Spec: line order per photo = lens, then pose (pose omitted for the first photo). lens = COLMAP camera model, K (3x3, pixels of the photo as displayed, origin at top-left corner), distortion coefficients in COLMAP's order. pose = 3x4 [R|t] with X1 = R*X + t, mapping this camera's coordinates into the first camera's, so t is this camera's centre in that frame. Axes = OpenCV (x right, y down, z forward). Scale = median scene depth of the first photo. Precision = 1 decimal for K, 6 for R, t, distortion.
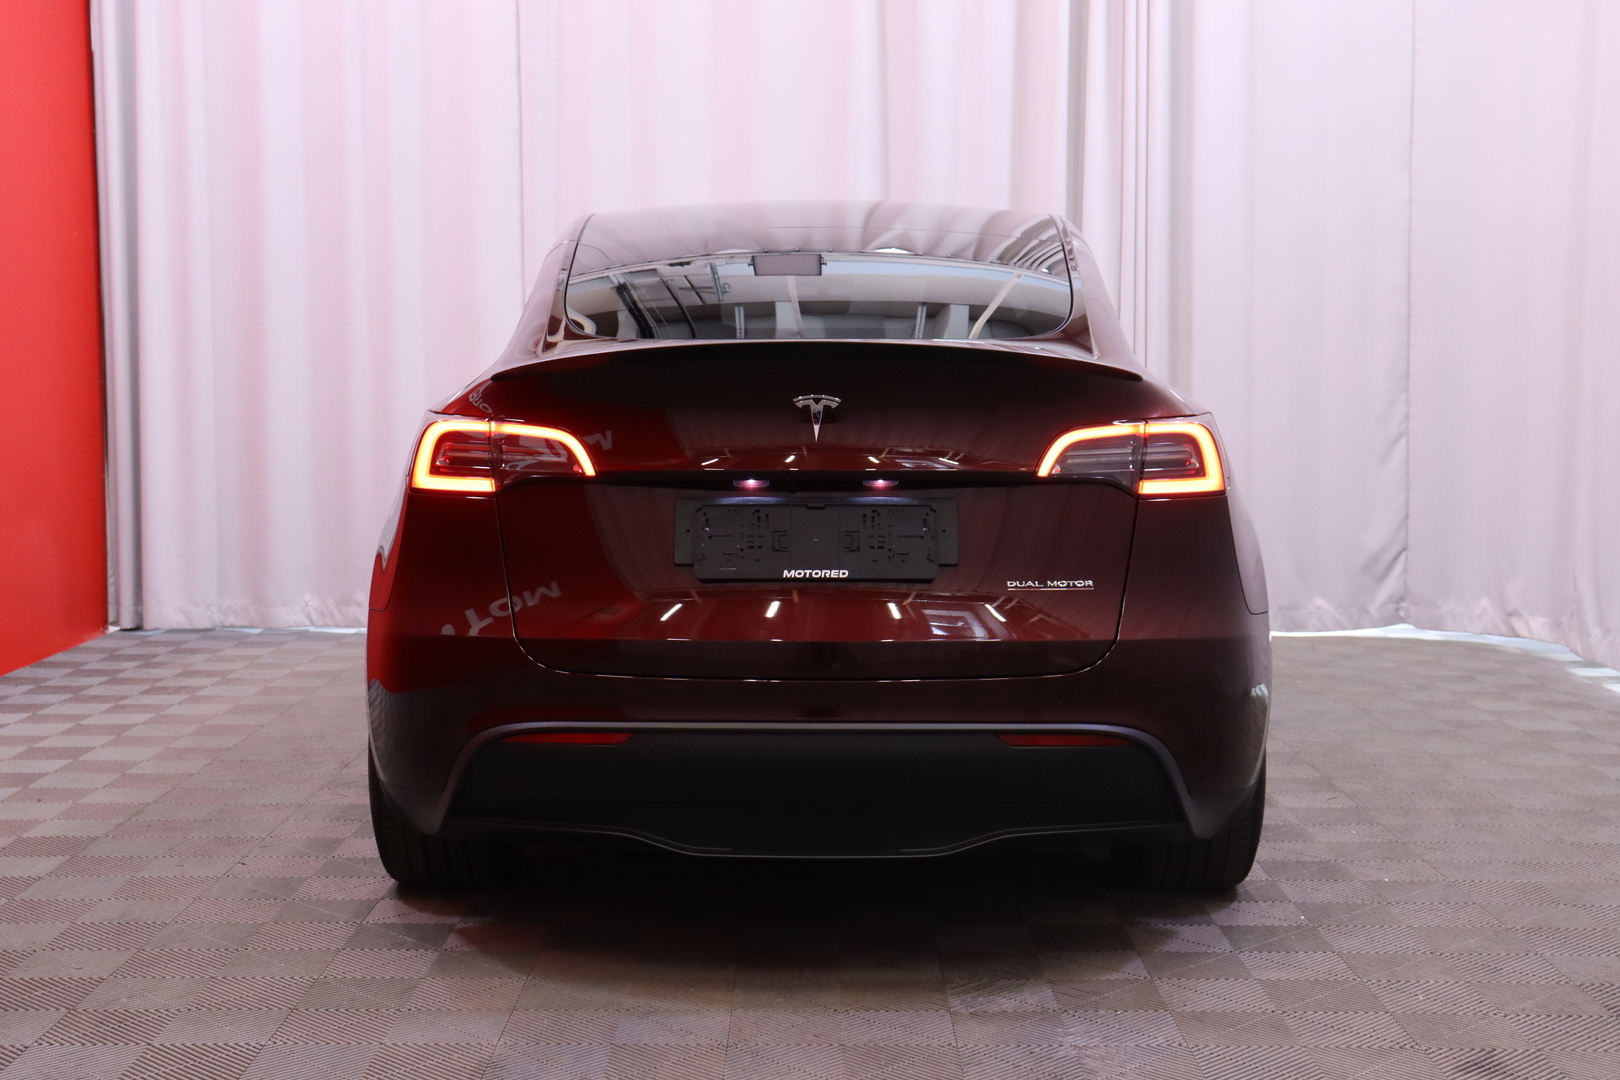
lens RADIAL K [[2357.5, 0, 812.1], [0, 2357.5, 542.9], [0, 0, 1]] dist [0.050794, 0.000000]
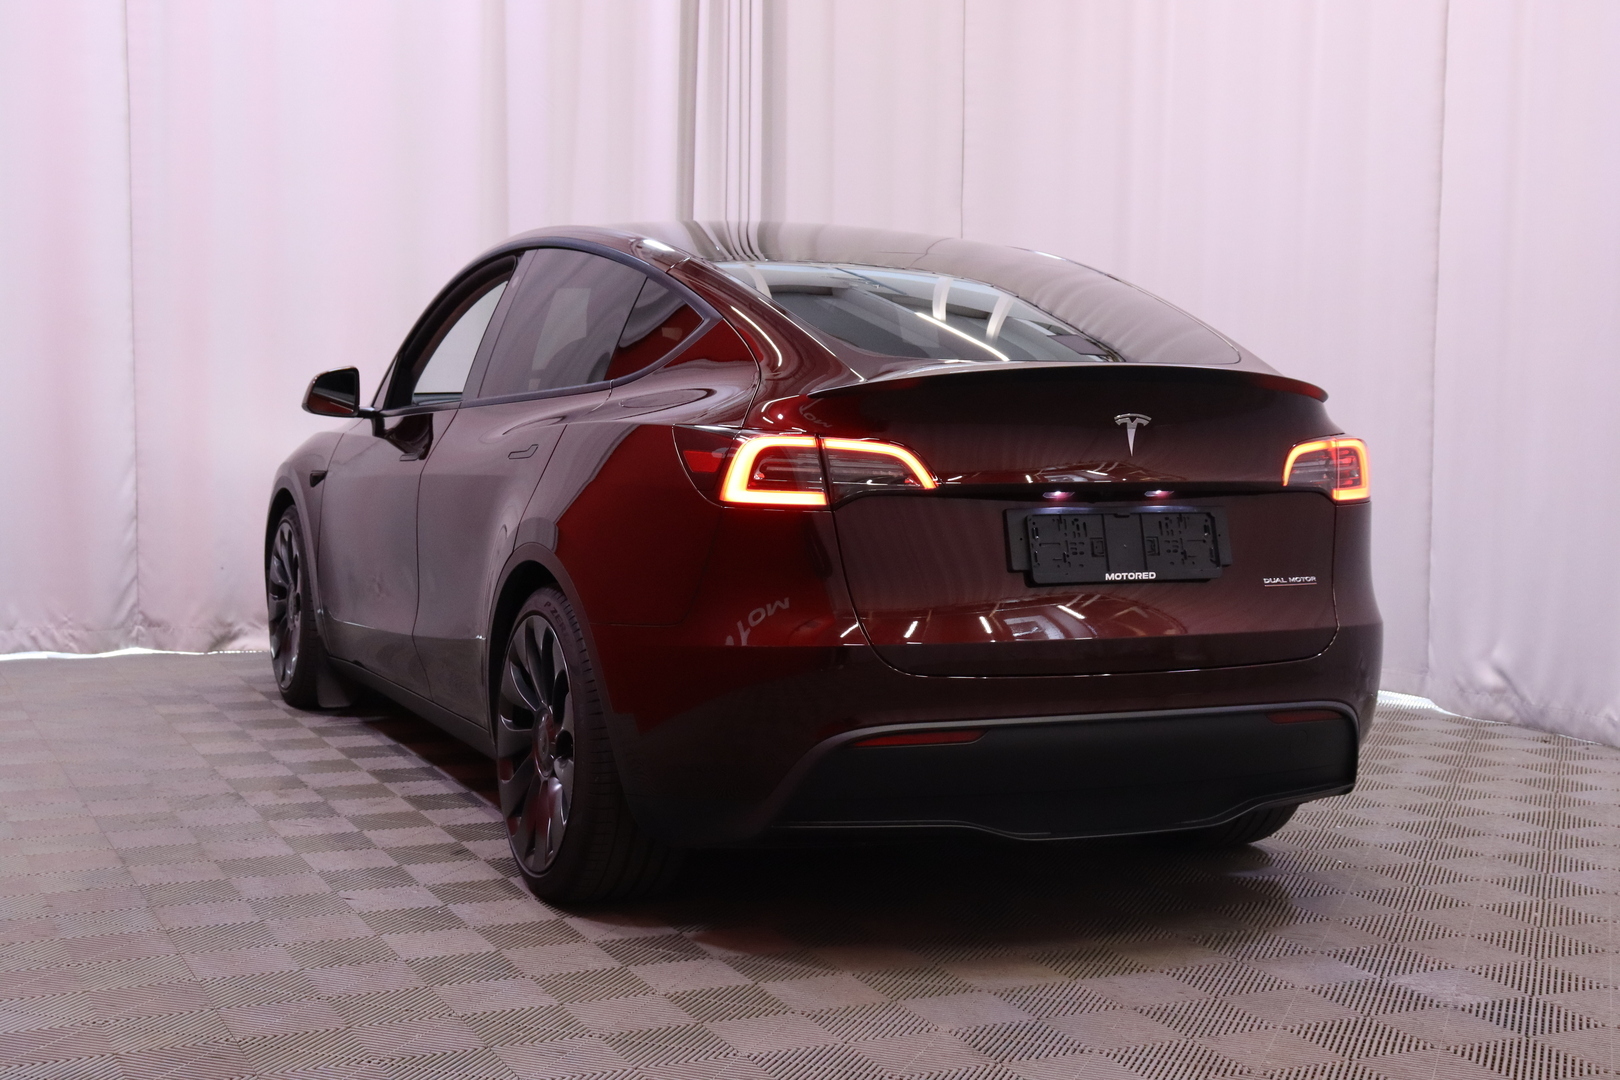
lens RADIAL K [[2357.5, 0, 796.1], [0, 2357.5, 584.9], [0, 0, 1]] dist [0.050794, 0.000000]
pose [[0.888502, -0.026091, 0.458131, -0.625684], [0.019107, 0.999620, 0.019873, -0.007559], [-0.458475, -0.008904, 0.888663, 0.091711]]
